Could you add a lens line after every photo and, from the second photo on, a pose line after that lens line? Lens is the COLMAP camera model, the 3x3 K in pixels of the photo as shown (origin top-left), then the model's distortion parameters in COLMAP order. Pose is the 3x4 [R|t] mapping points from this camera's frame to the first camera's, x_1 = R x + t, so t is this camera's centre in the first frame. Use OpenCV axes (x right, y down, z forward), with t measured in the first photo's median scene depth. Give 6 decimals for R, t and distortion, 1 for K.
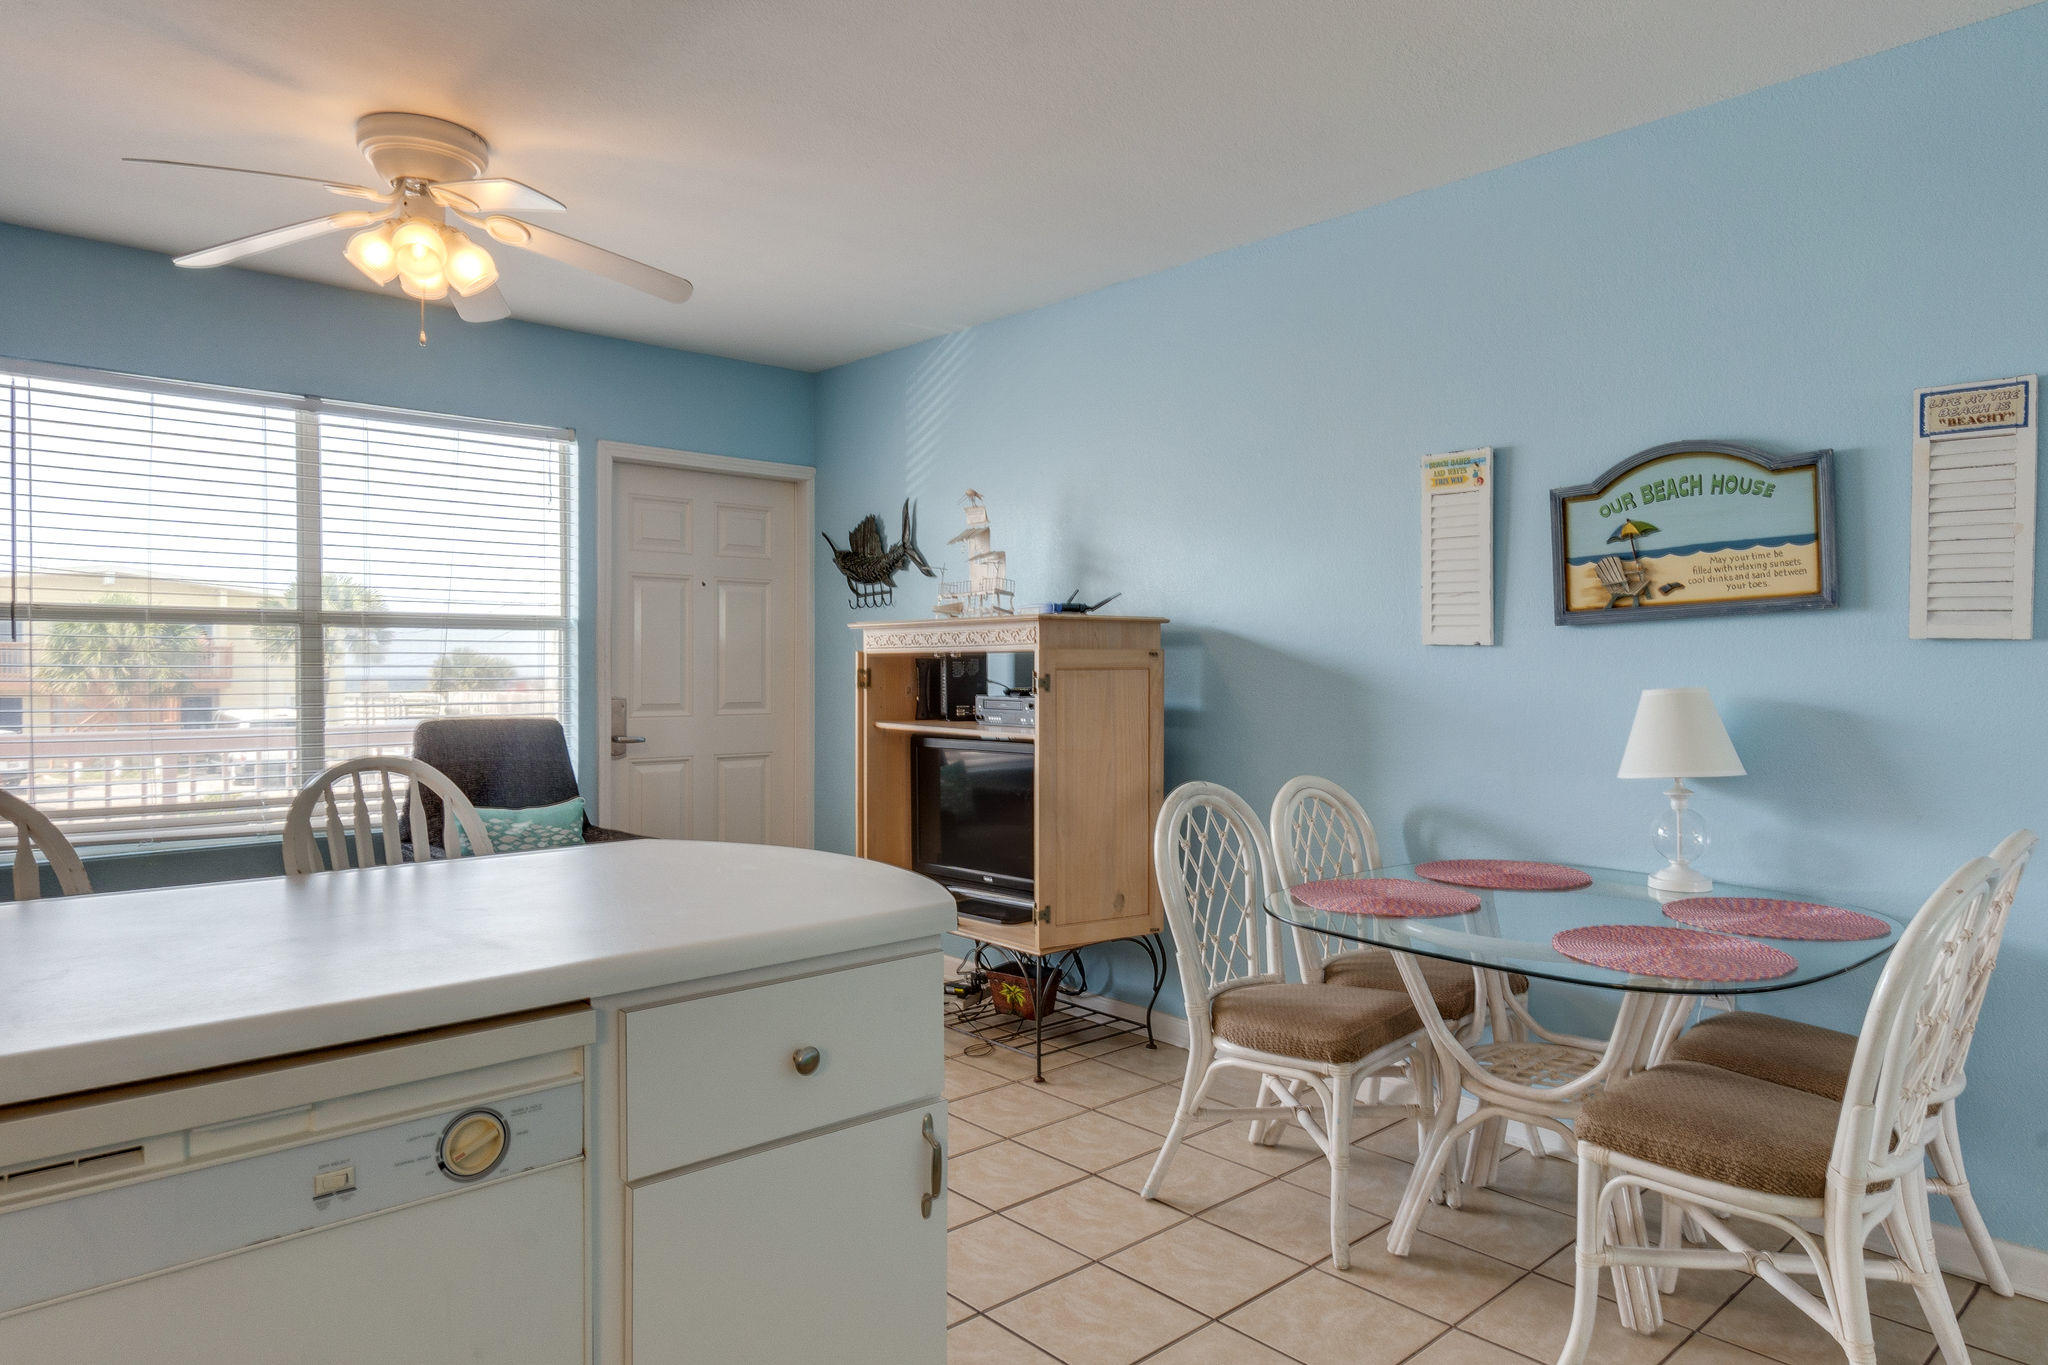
lens RADIAL K [[1263.6, 0, 1008.7], [0, 1263.6, 644.0], [0, 0, 1]] dist [0.005927, 0.000243]
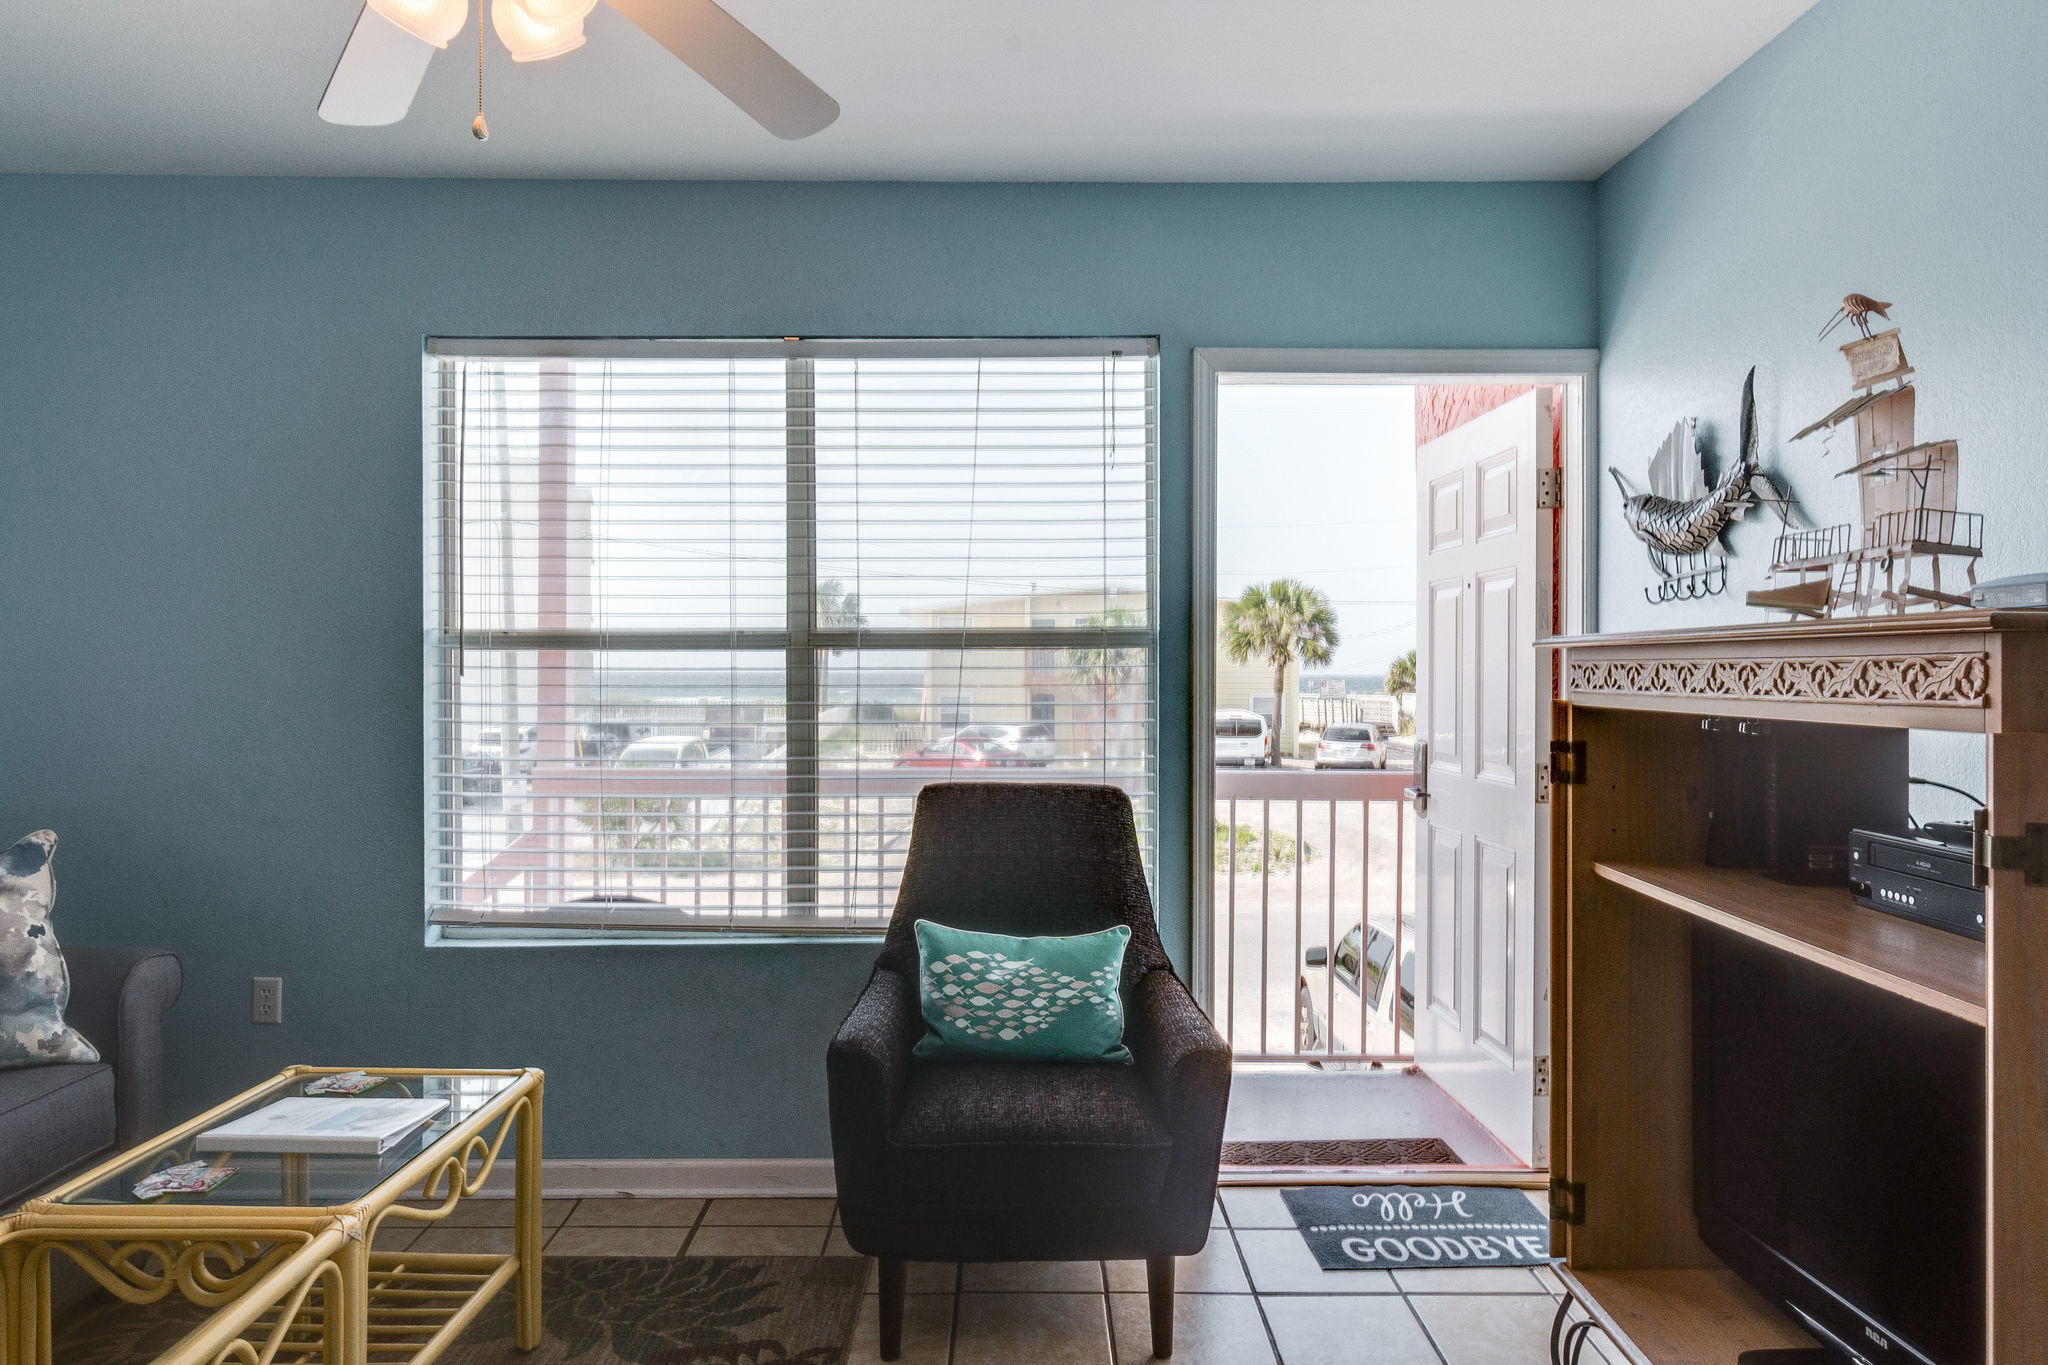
lens RADIAL K [[1272.2, 0, 1024.0], [0, 1272.2, 682.5], [0, 0, 1]] dist [-0.055819, -0.000327]
pose [[0.739615, 0.010219, -0.672953, 0.038734], [0.007935, 0.999683, 0.023901, -0.012074], [0.672984, -0.023017, 0.739299, 0.538369]]
